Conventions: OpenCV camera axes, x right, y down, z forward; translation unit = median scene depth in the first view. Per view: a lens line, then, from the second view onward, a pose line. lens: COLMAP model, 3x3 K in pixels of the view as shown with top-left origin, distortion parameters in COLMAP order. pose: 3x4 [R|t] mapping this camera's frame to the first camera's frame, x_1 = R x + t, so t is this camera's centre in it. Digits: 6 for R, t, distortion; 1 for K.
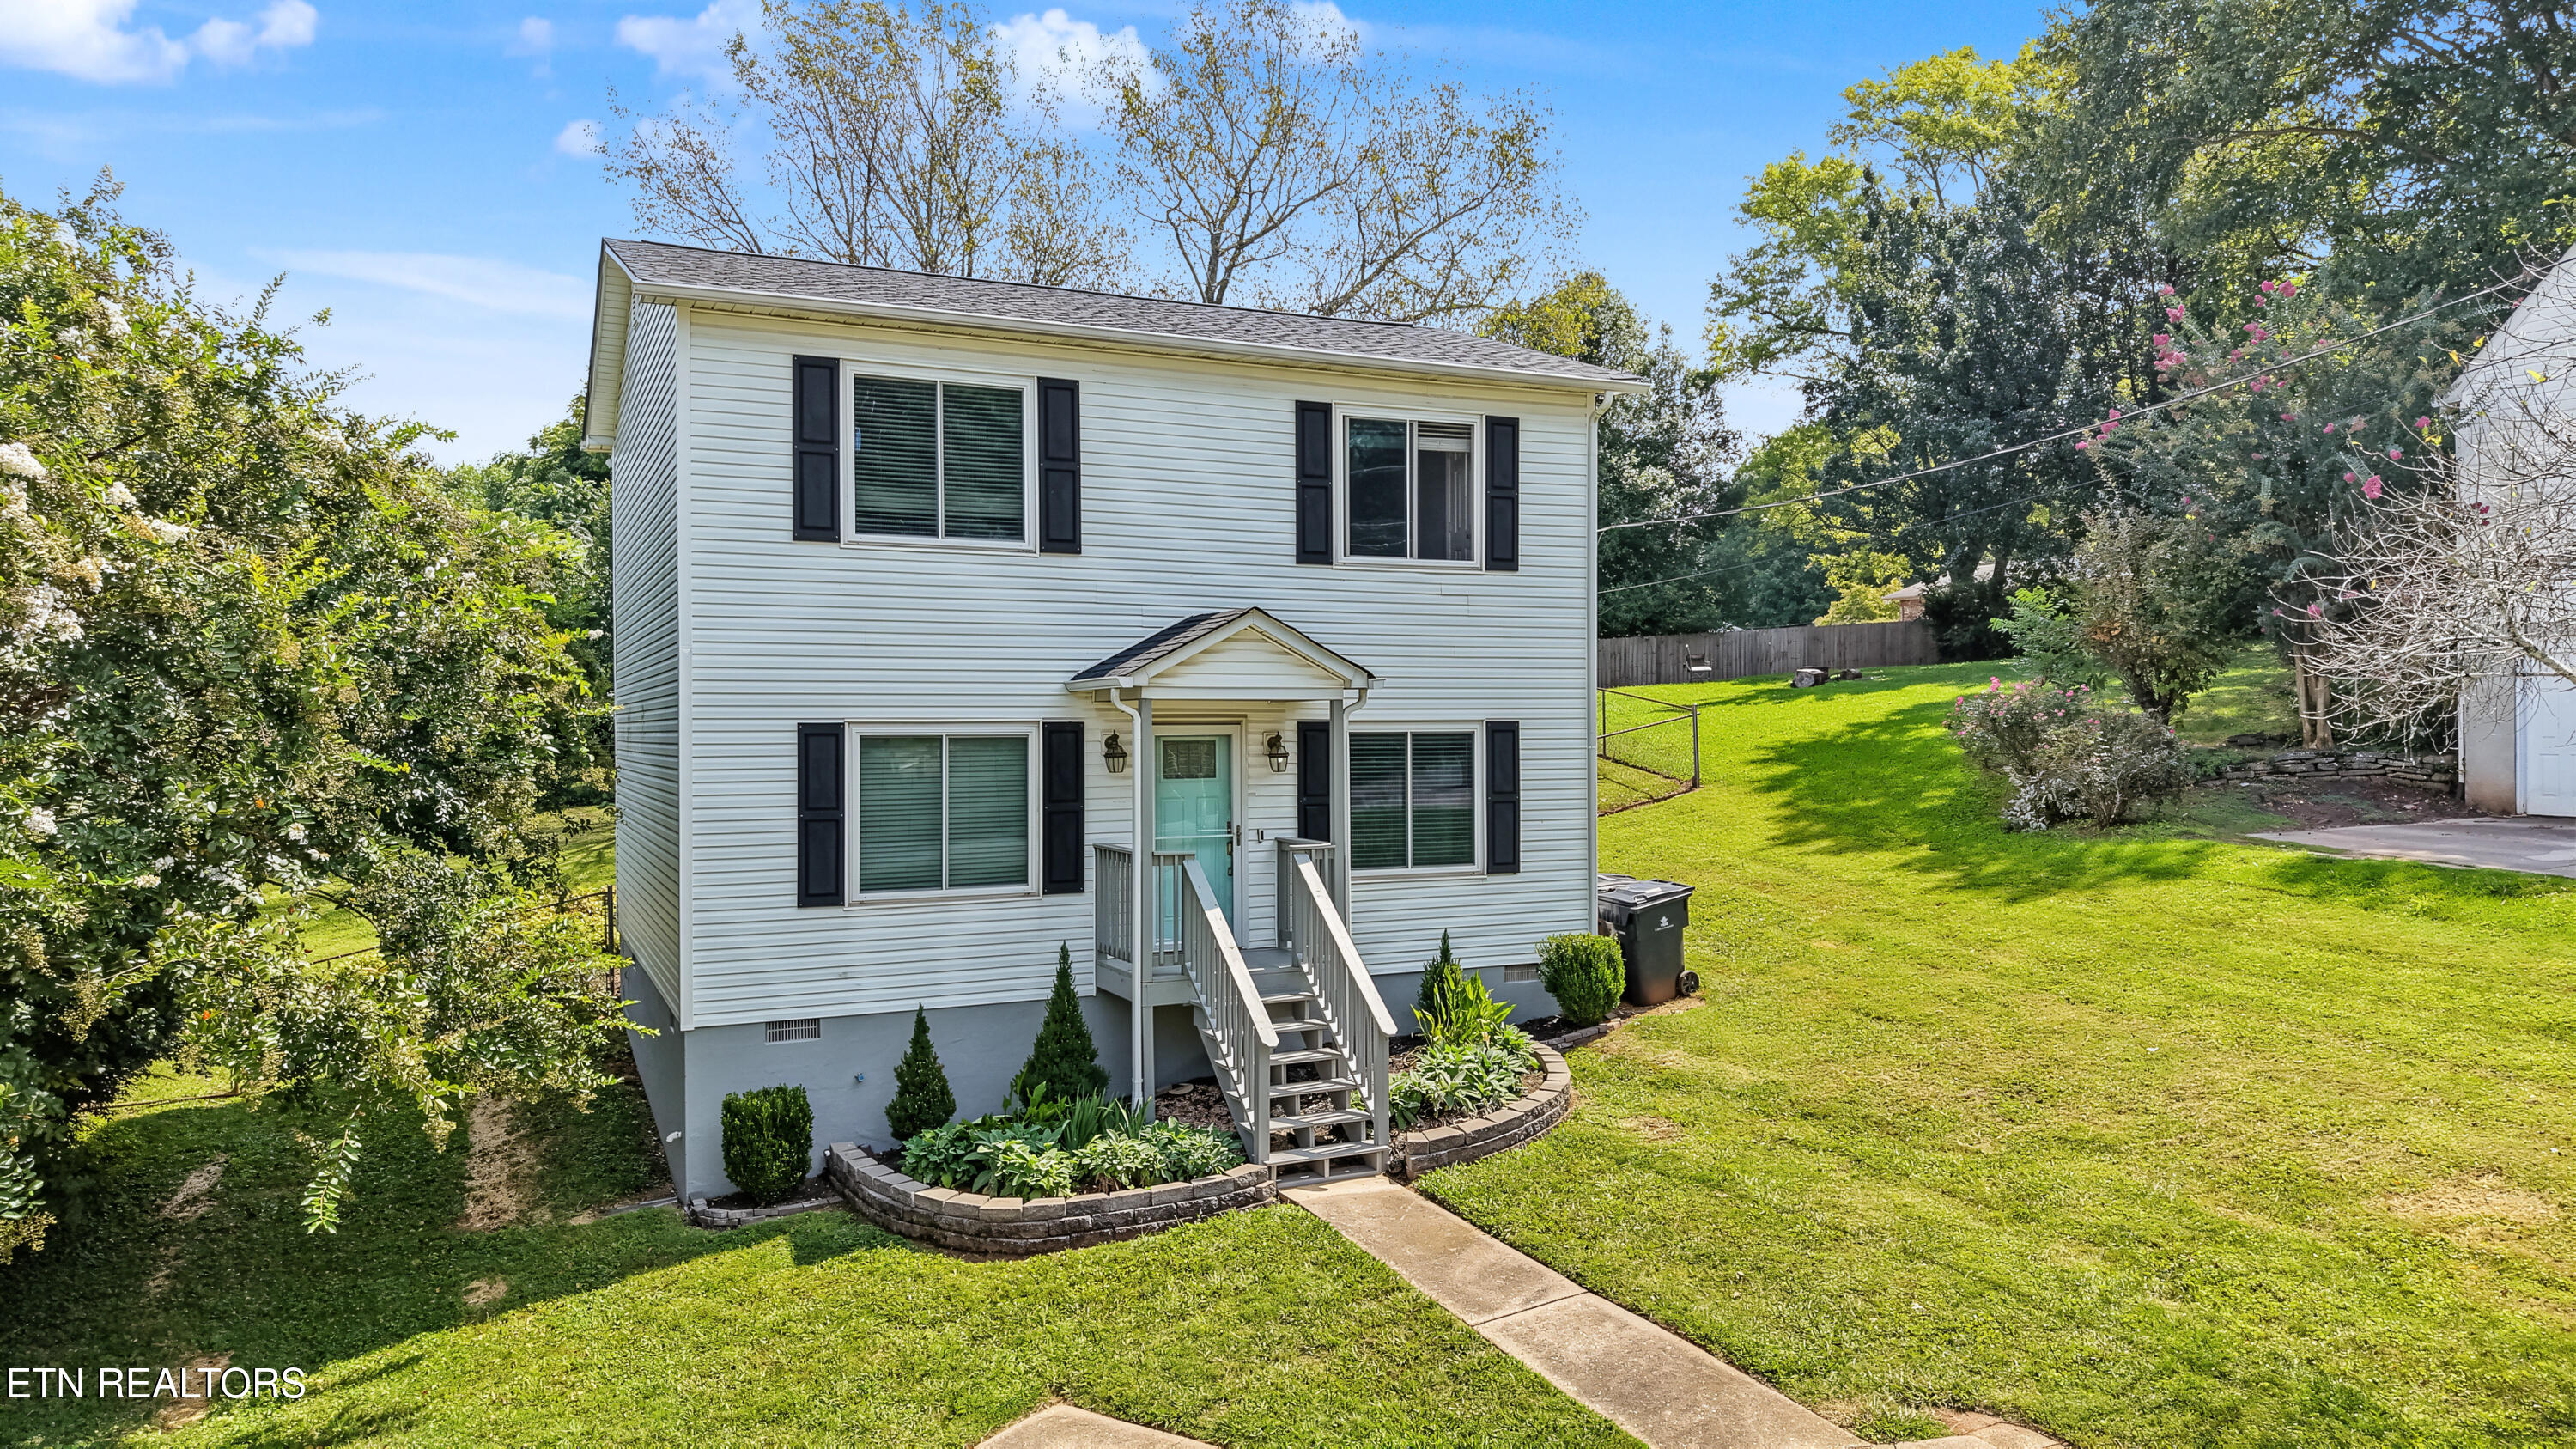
lens RADIAL K [[1768.5, 0, 1300.7], [0, 1768.5, 710.1], [0, 0, 1]] dist [0.039164, -0.044179]
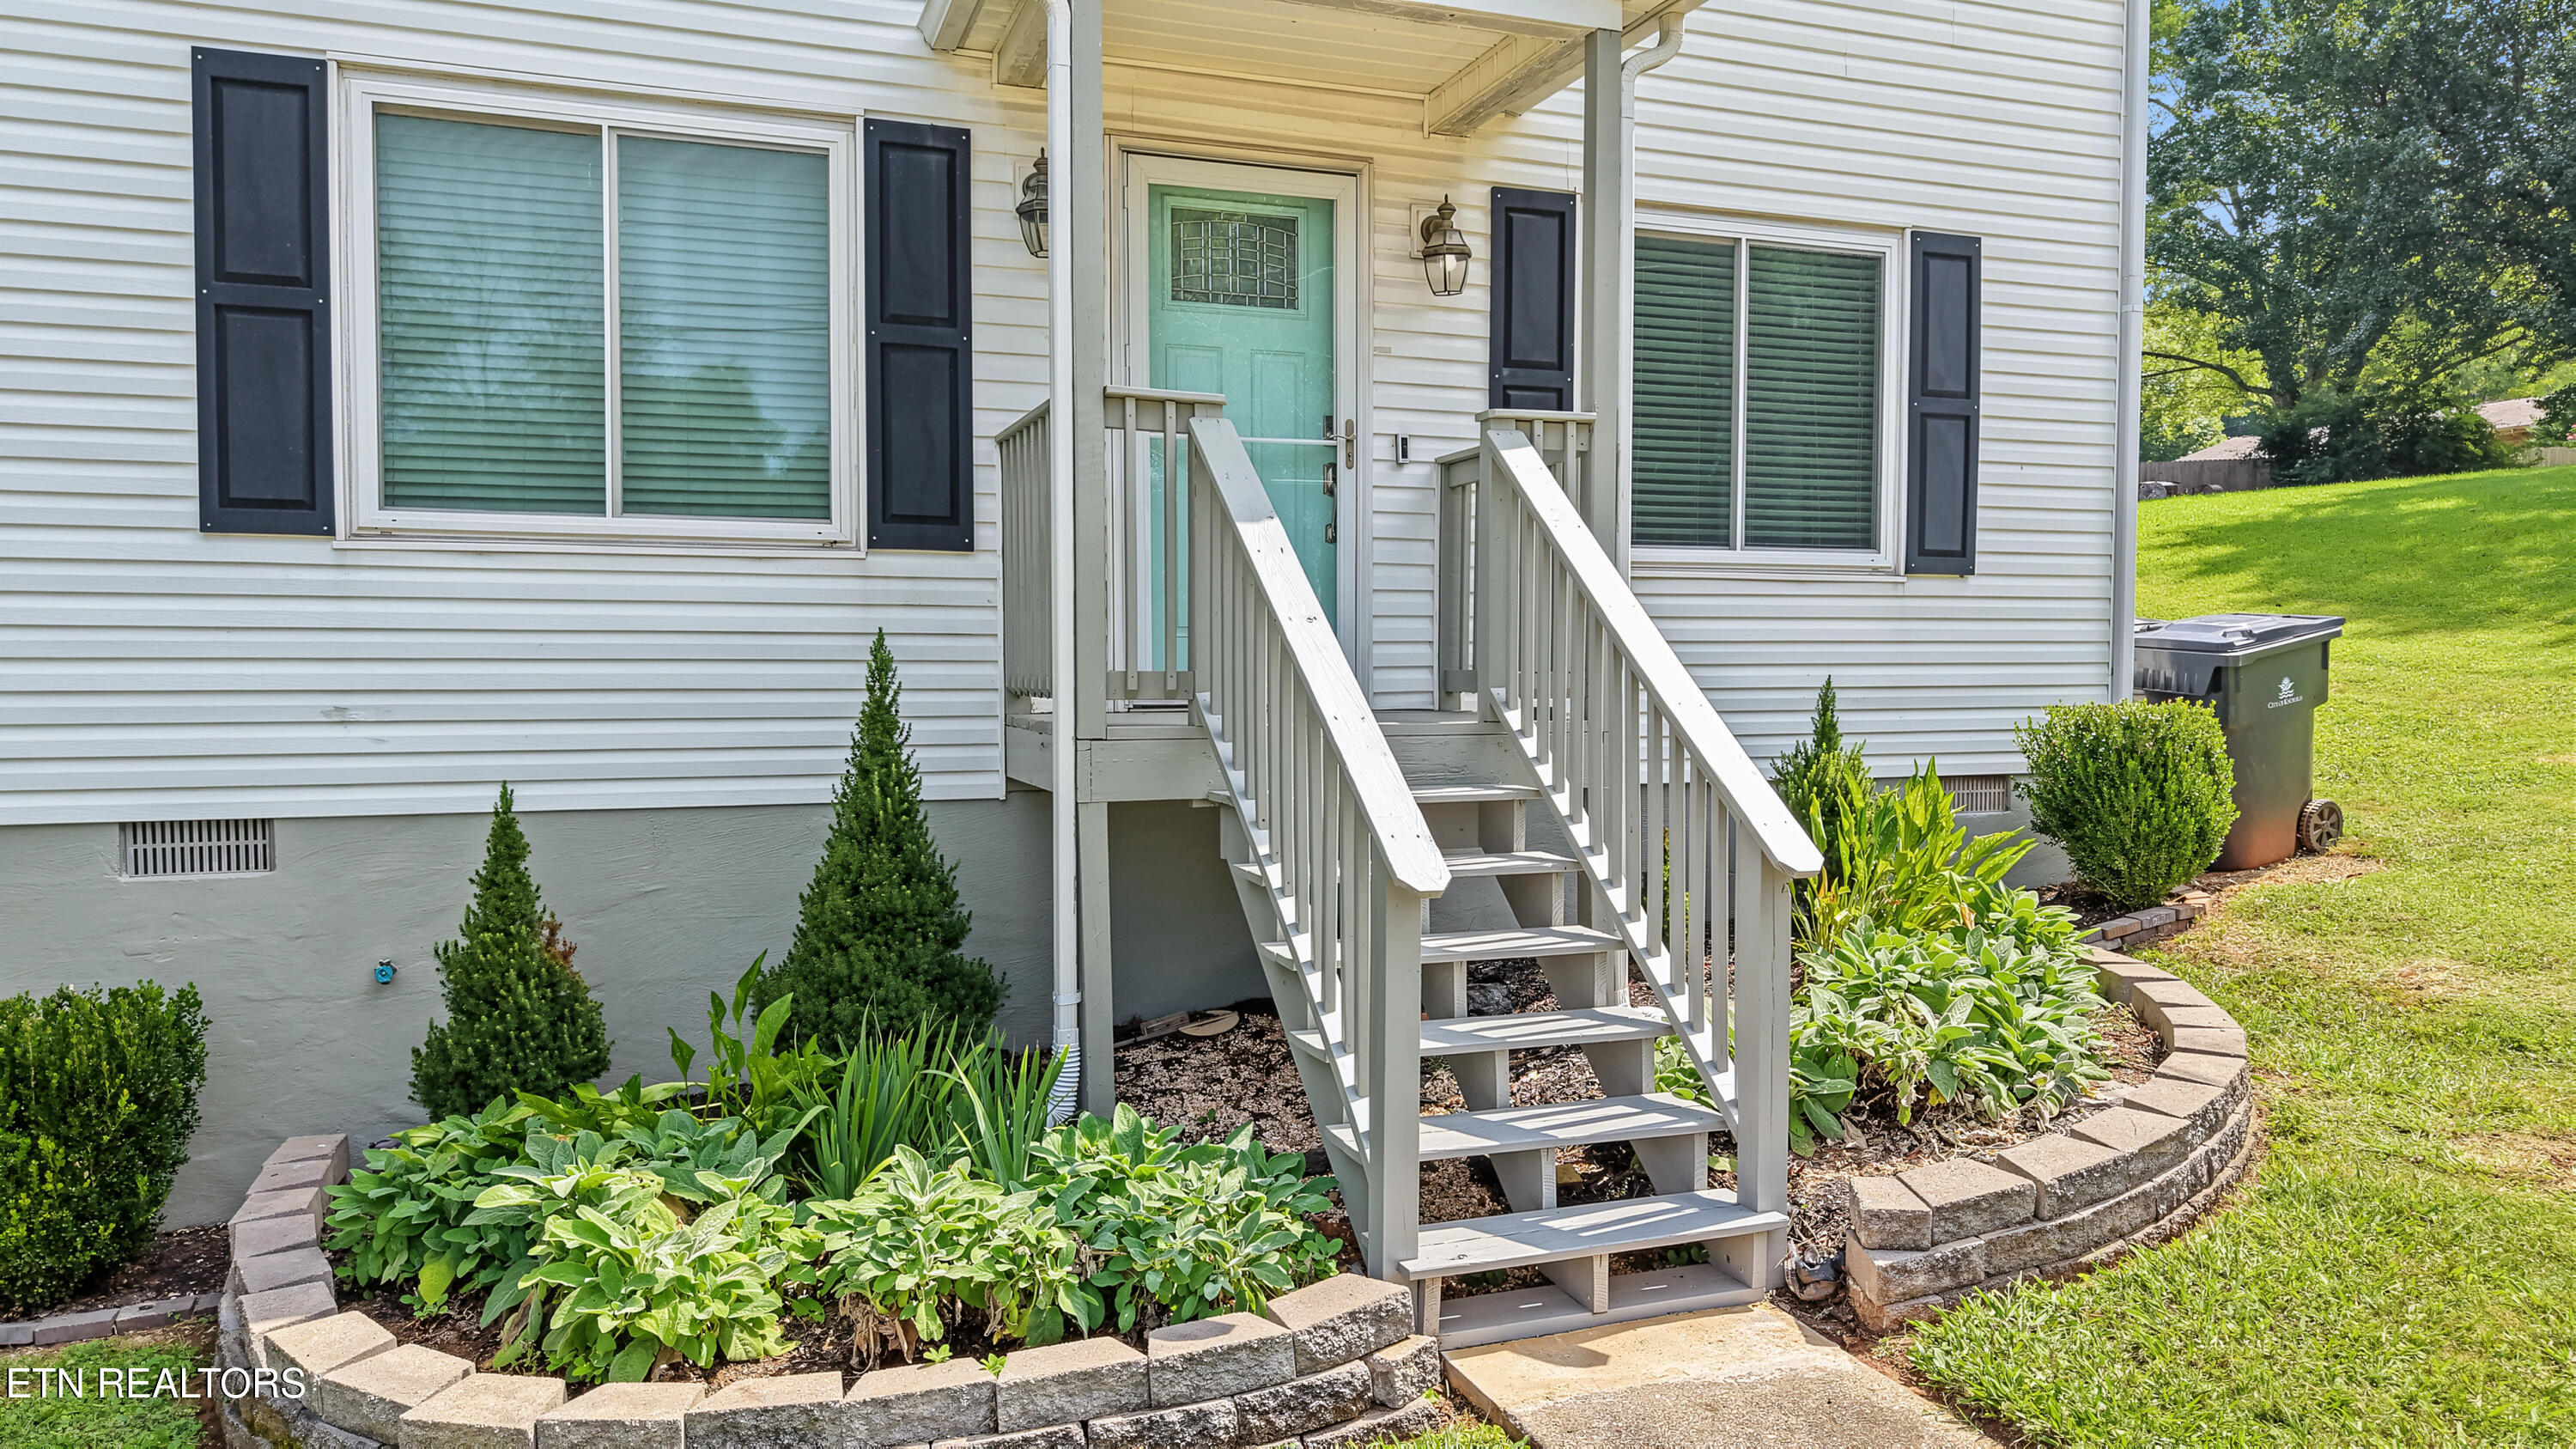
lens RADIAL K [[1768.5, 0, 1289.5], [0, 1768.5, 742.6], [0, 0, 1]] dist [0.039164, -0.044179]
pose [[0.996019, 0.012040, -0.088329, -0.012429], [-0.007265, 0.998504, 0.054188, 0.133318], [0.088849, -0.053331, 0.994616, 0.629290]]
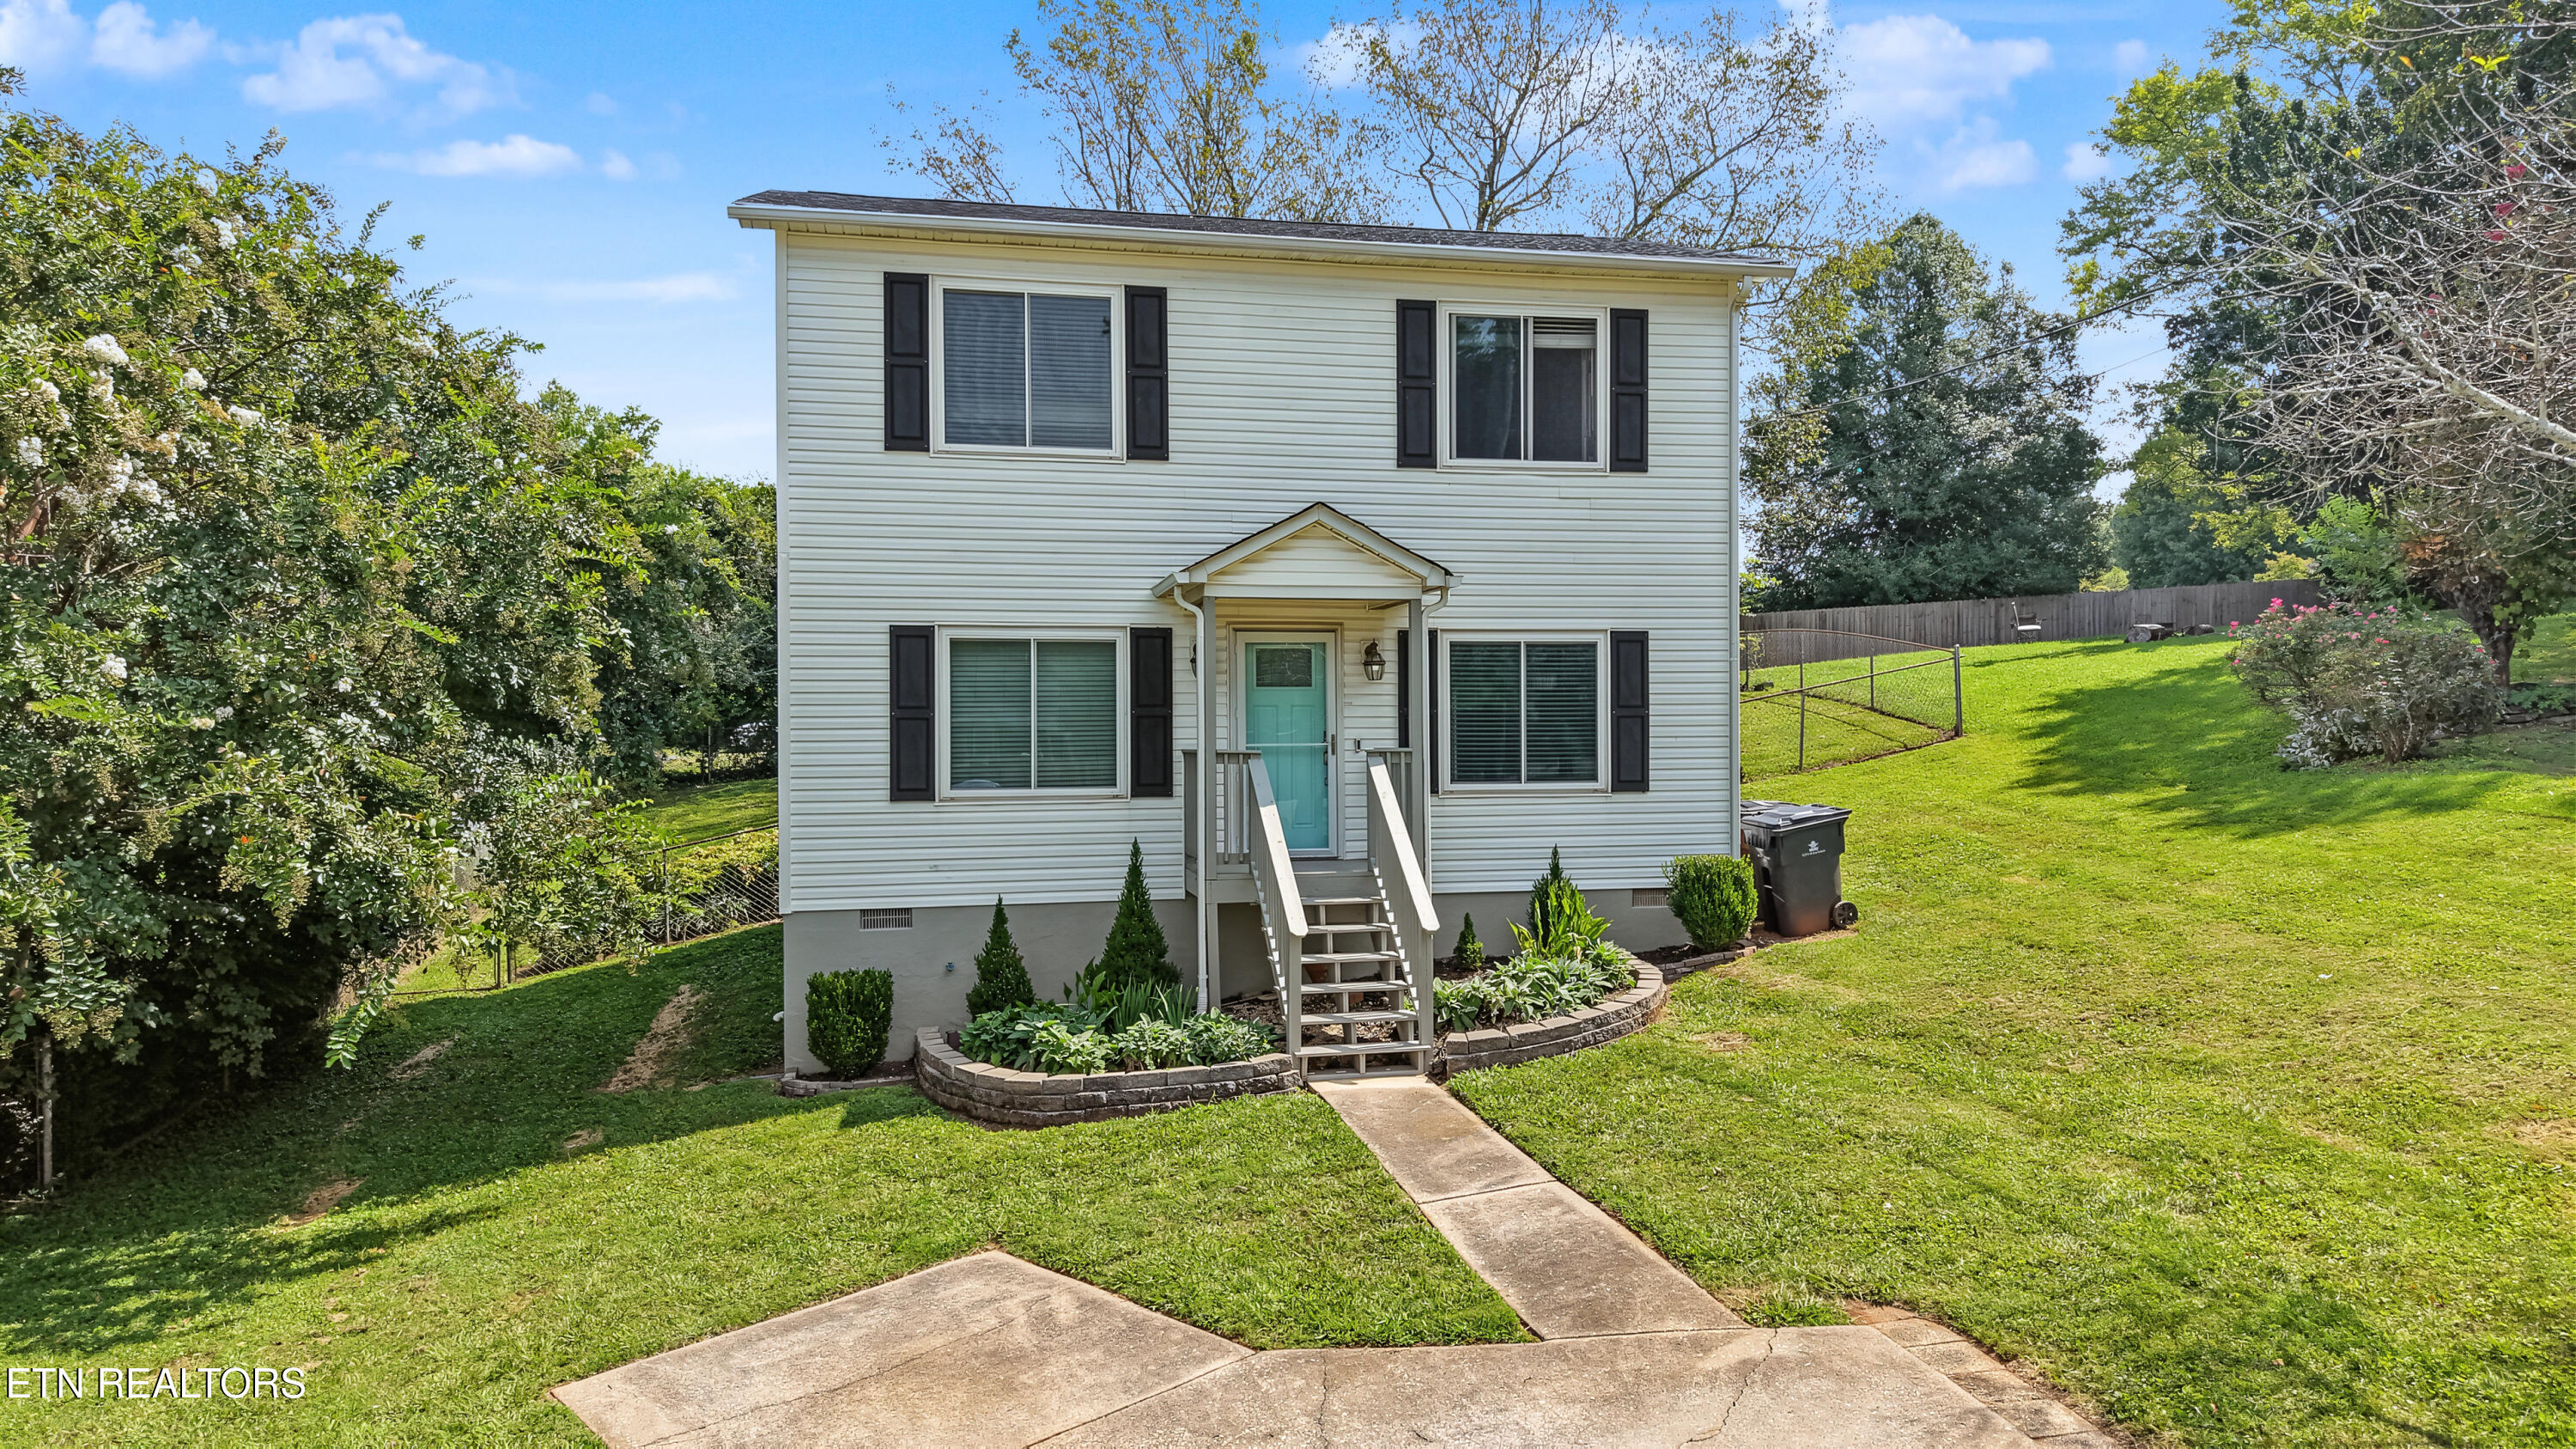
lens RADIAL K [[1768.5, 0, 1280.5], [0, 1768.5, 712.6], [0, 0, 1]] dist [0.039164, -0.044179]
pose [[0.973302, -0.002701, -0.229513, 0.178577], [0.002534, 0.999996, -0.001022, 0.060338], [0.229514, 0.000413, 0.973305, 0.038393]]
